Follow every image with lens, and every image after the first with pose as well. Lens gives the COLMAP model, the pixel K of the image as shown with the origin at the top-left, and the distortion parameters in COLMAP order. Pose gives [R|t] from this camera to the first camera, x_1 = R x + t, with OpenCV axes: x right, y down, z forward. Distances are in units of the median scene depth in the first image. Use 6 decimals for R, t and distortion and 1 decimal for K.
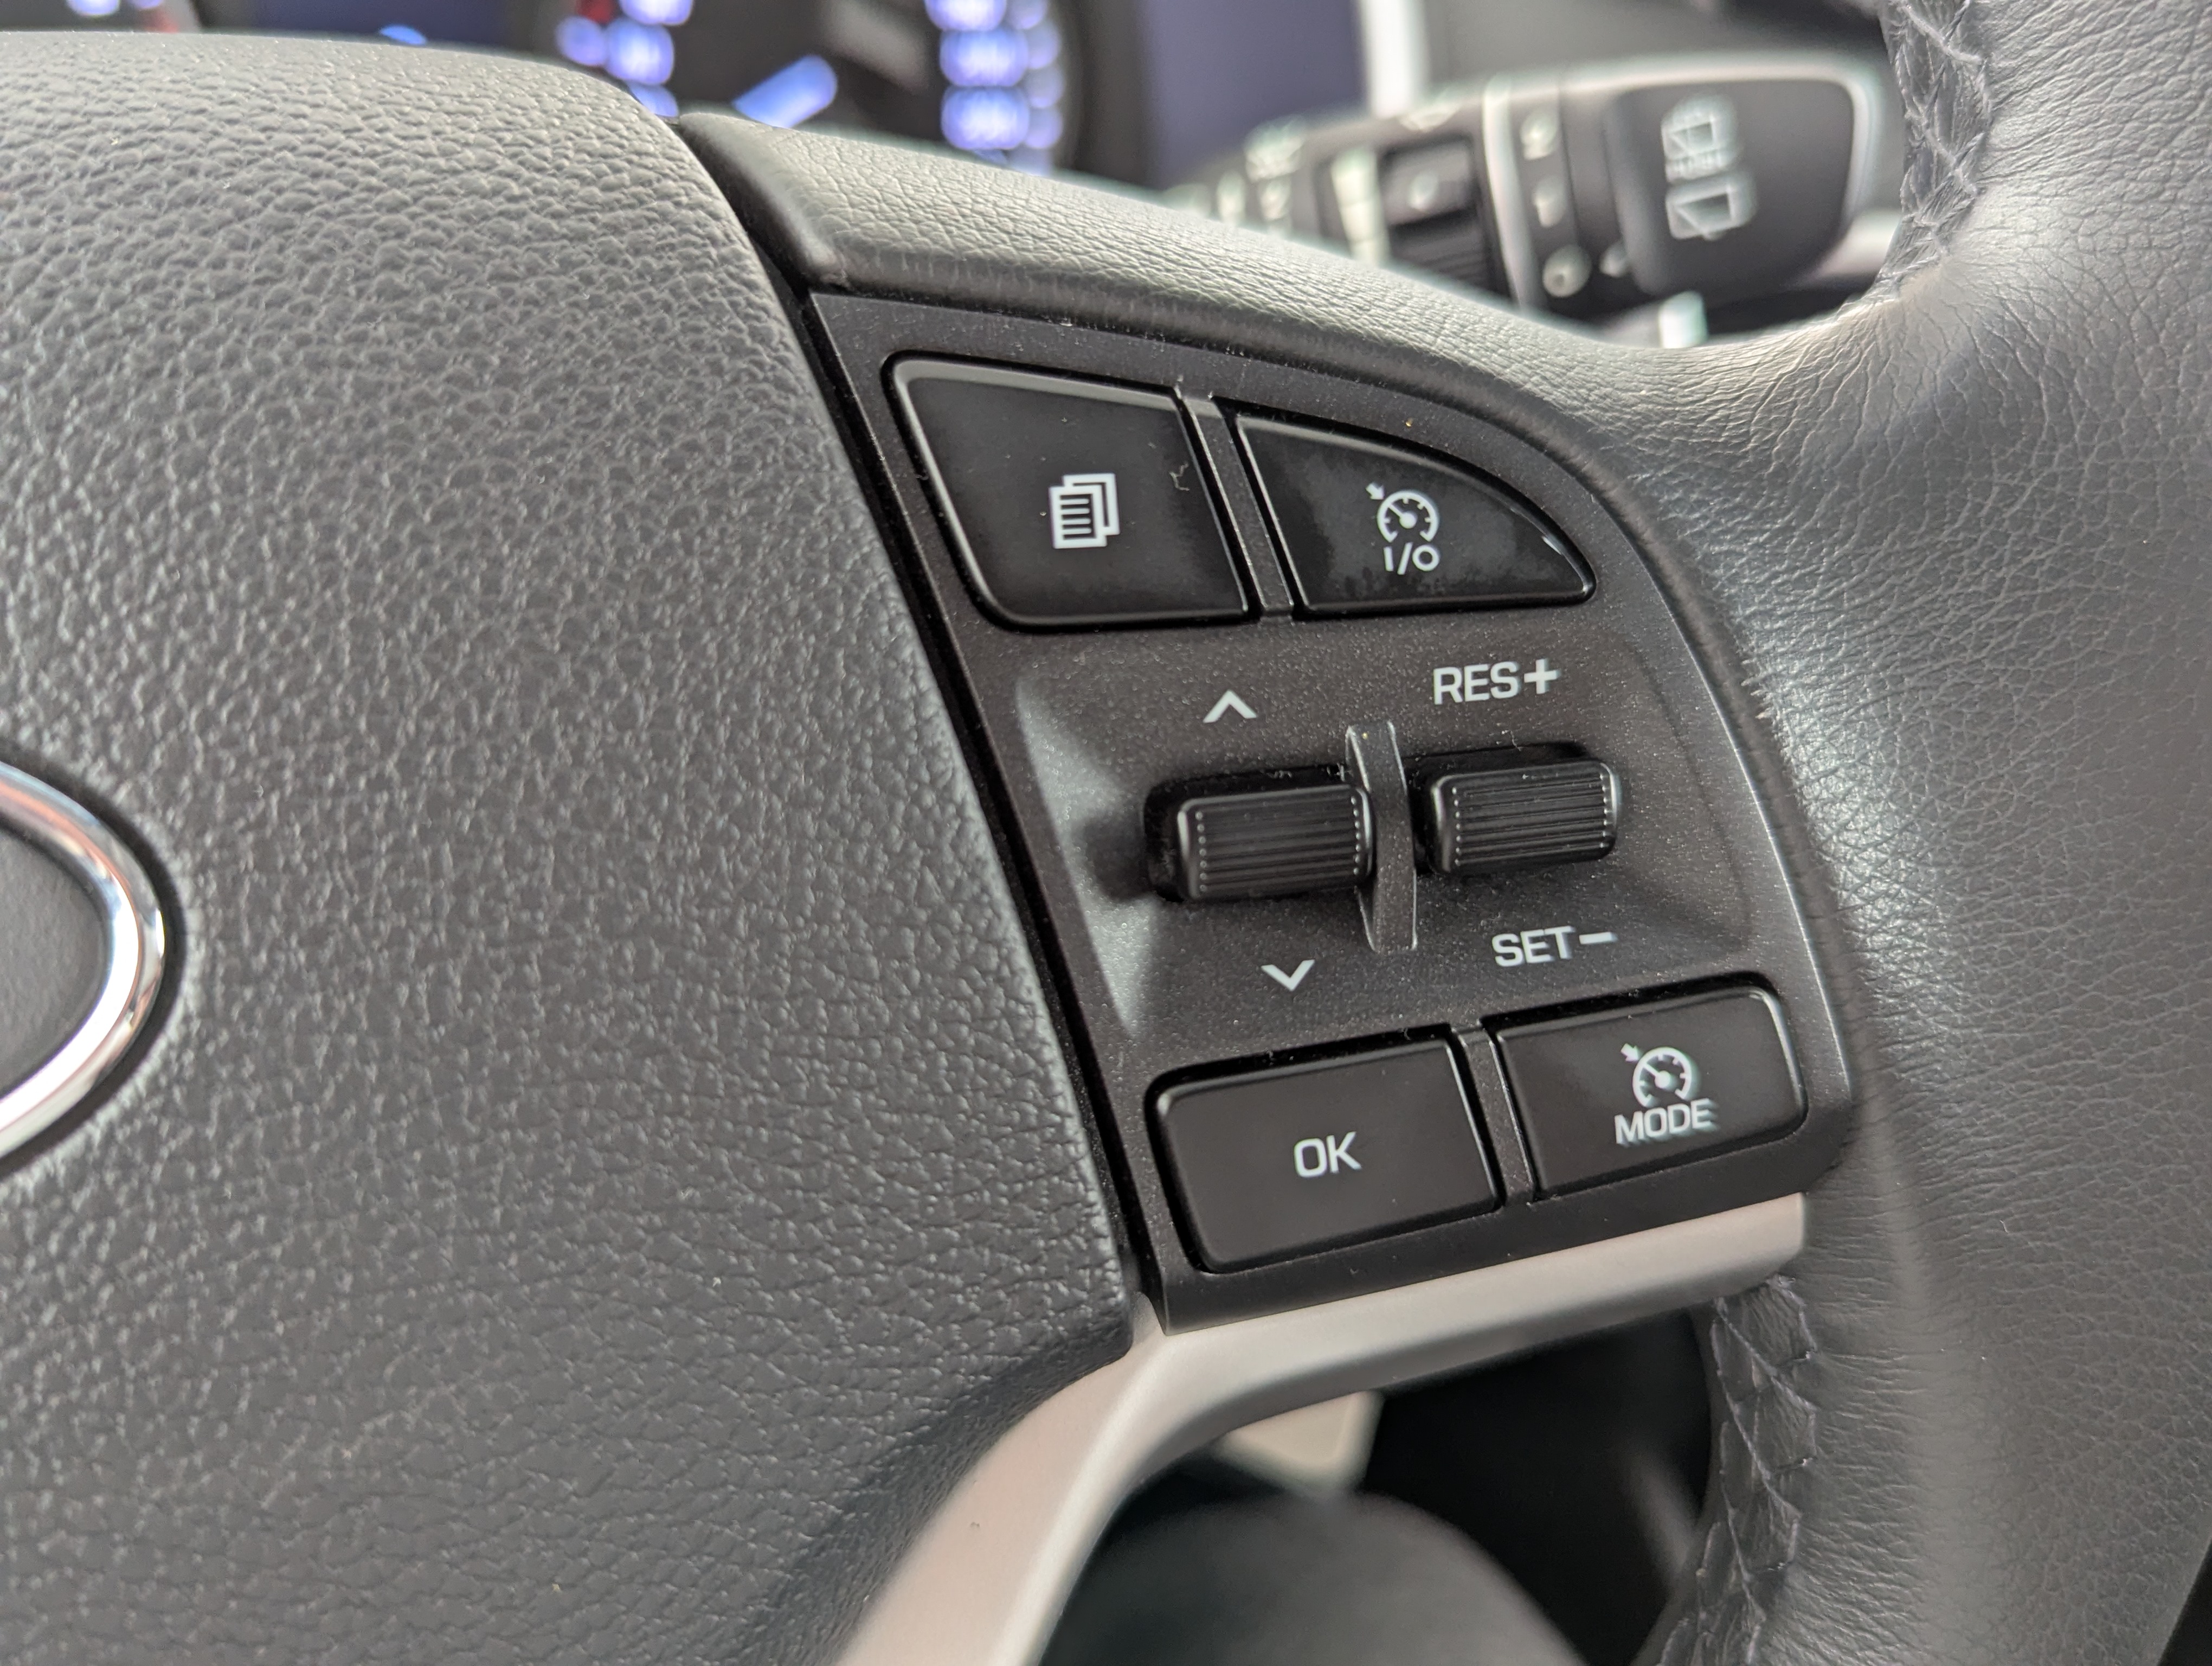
lens RADIAL K [[1896.8, 0, 1147.7], [0, 1896.8, 754.8], [0, 0, 1]] dist [0.033226, -0.011068]
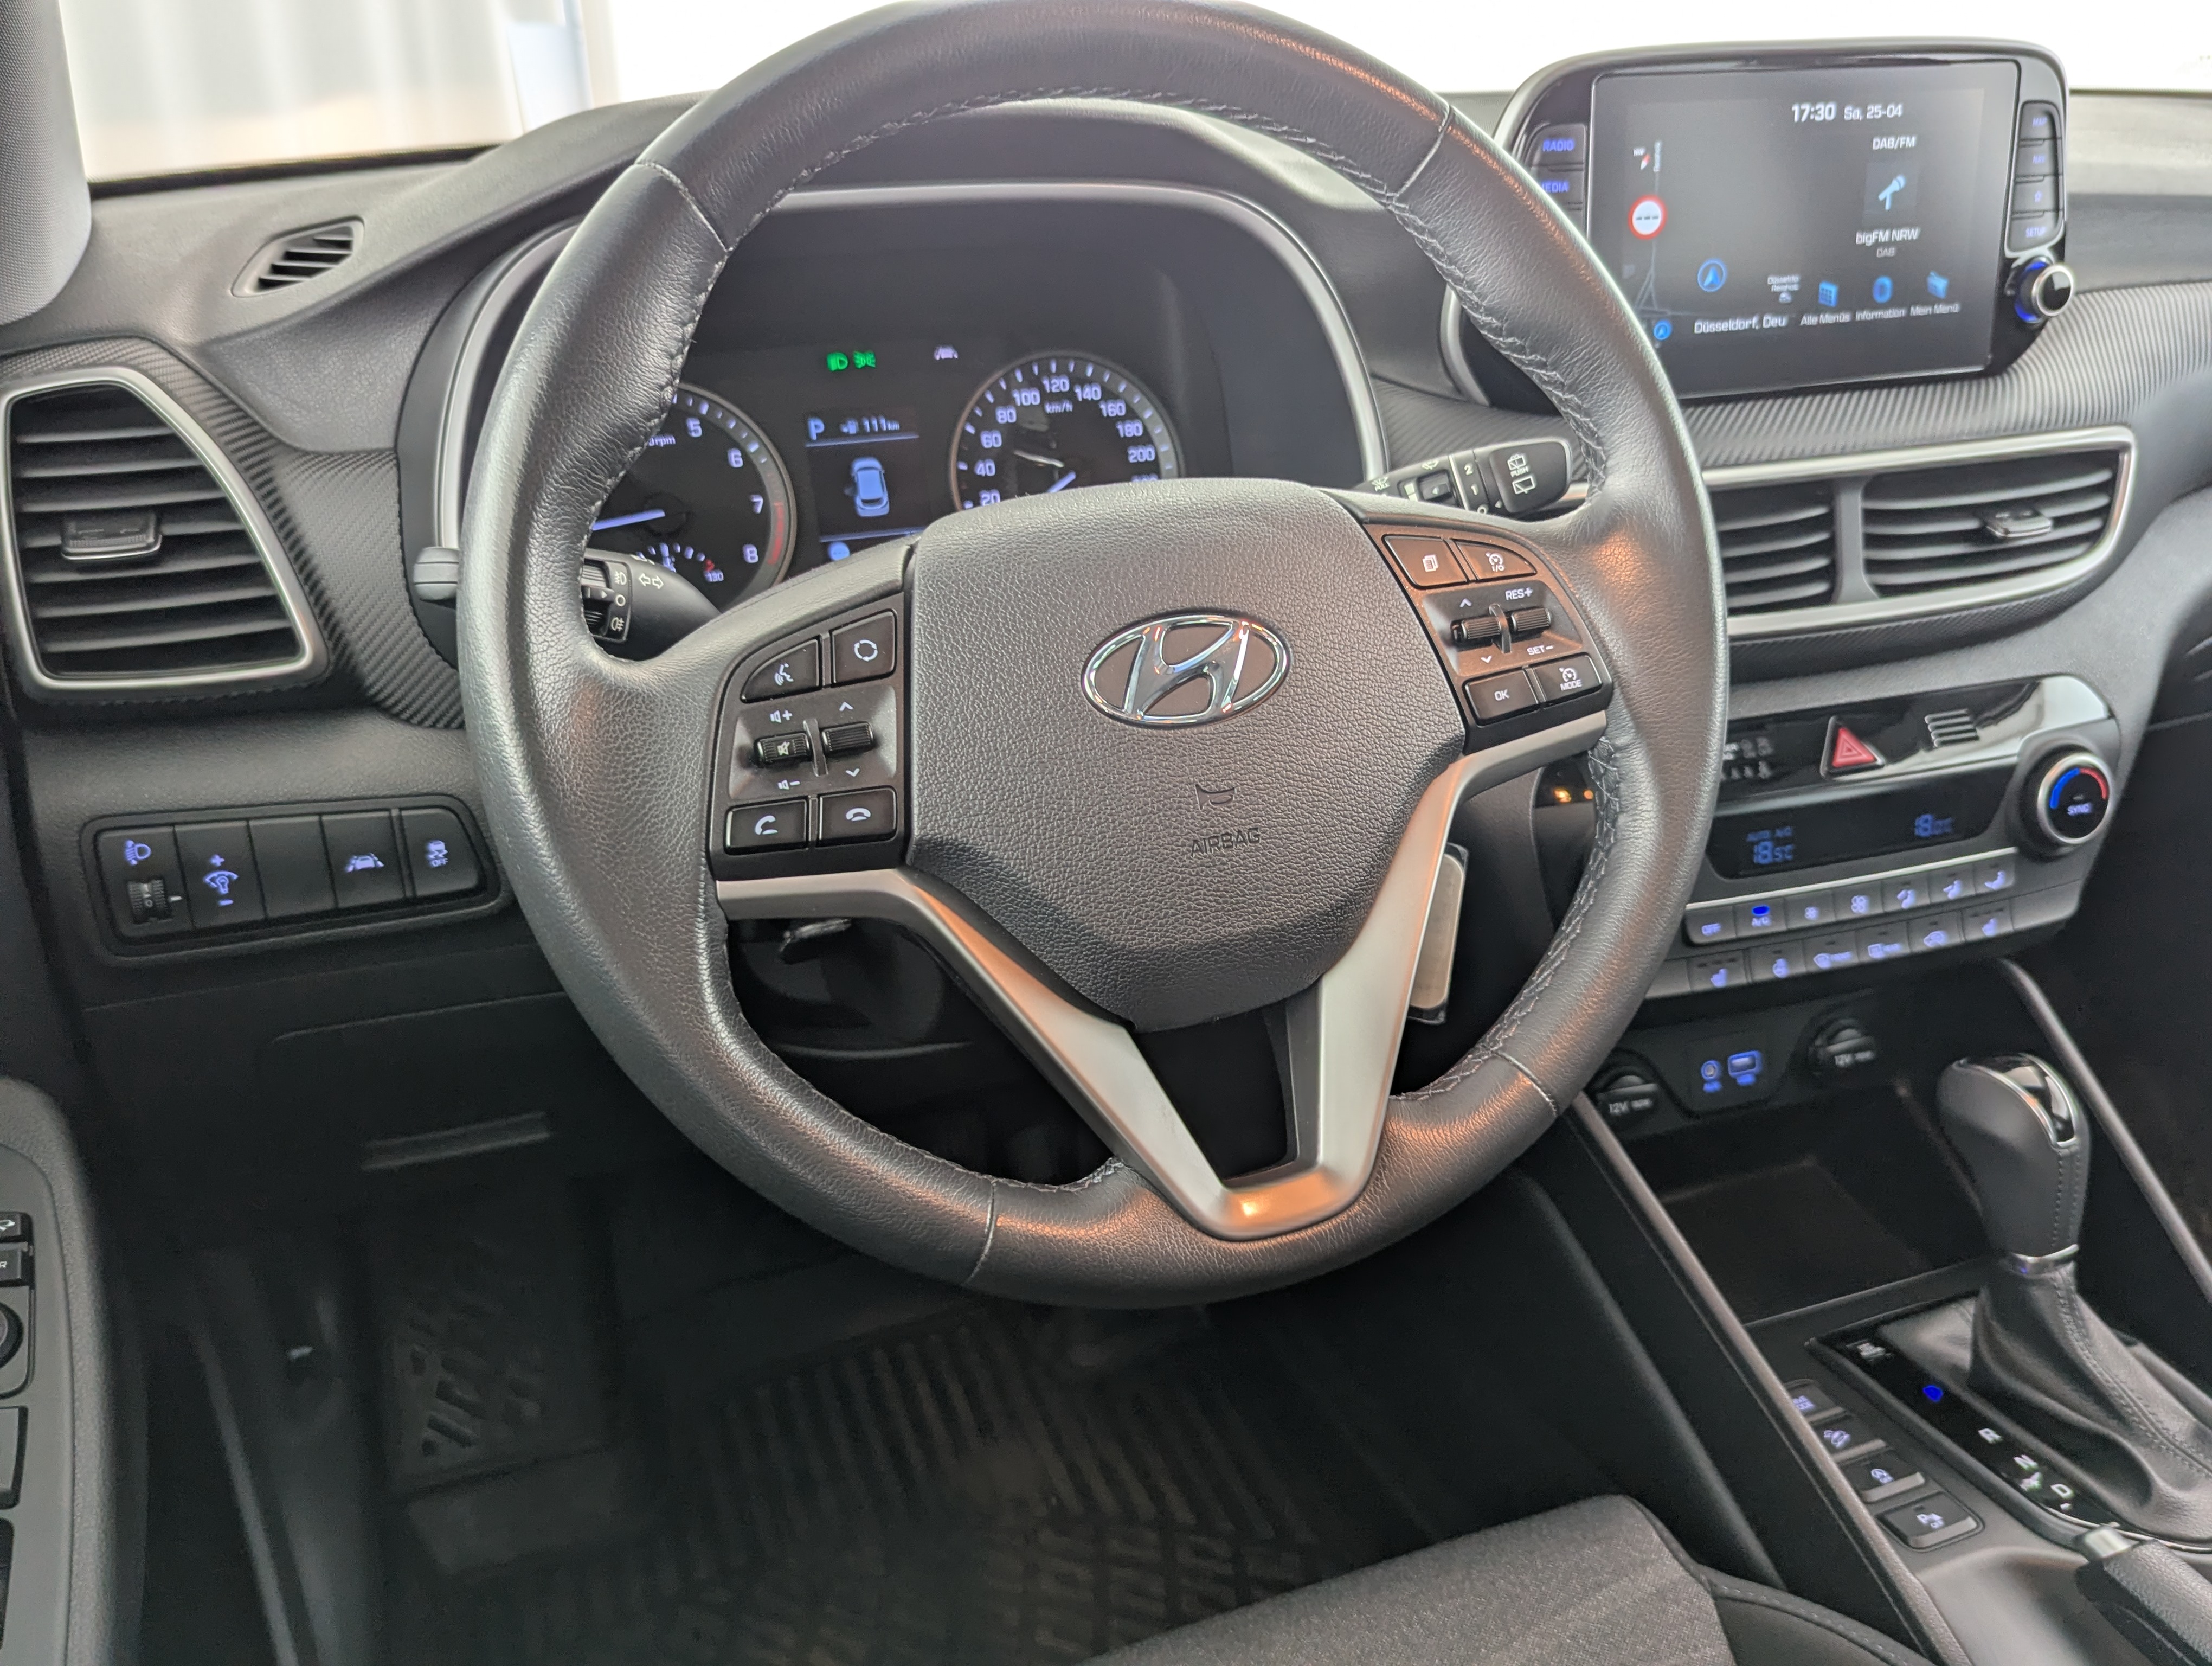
lens RADIAL K [[1840.2, 0, 1106.0], [0, 1840.2, 833.0], [0, 0, 1]] dist [0.020683, 0.007606]
pose [[0.986814, -0.127027, 0.100315, -1.186300], [0.137438, 0.984954, -0.104765, 0.775581], [-0.085498, 0.117170, 0.989425, -2.906562]]
